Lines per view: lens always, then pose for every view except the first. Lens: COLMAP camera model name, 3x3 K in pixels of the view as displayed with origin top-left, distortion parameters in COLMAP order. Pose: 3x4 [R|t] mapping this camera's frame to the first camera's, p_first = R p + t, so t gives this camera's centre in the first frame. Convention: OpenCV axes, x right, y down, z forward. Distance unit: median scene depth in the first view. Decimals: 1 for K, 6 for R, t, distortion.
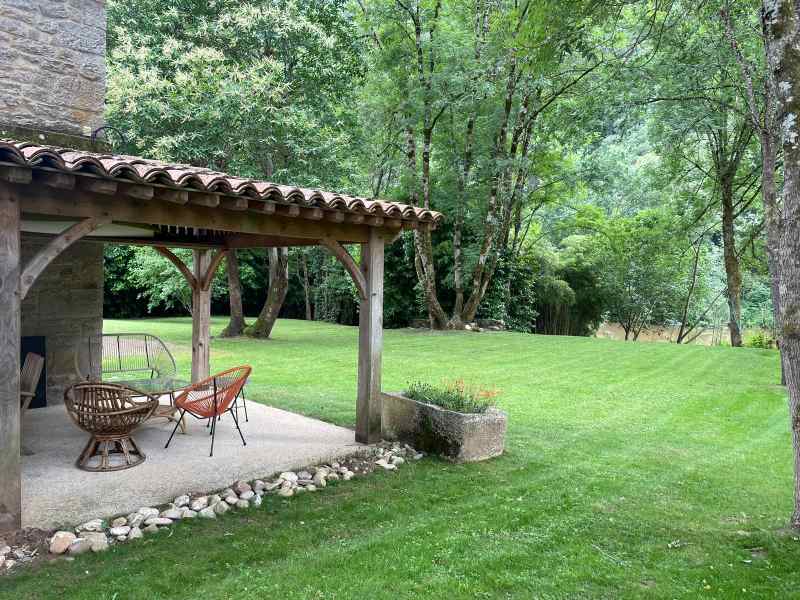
lens RADIAL K [[625.5, 0, 400.0], [0, 625.5, 300.0], [0, 0, 1]] dist [-0.001359, -0.006735]
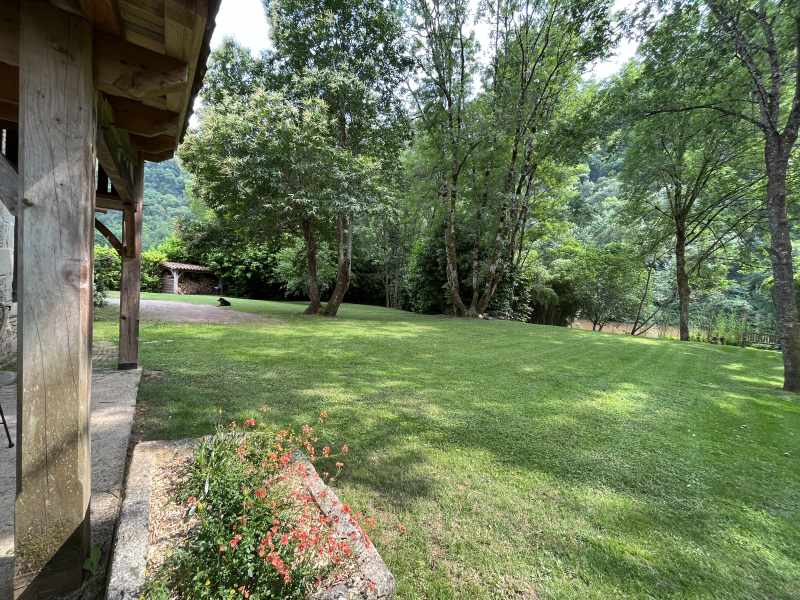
lens RADIAL K [[318.8, 0, 400.0], [0, 318.8, 300.0], [0, 0, 1]] dist [-0.027207, 0.000201]
pose [[0.982554, 0.042517, -0.181050, 0.053616], [-0.042216, 0.999093, 0.005518, 0.009699], [0.181121, 0.002222, 0.983458, 0.230207]]
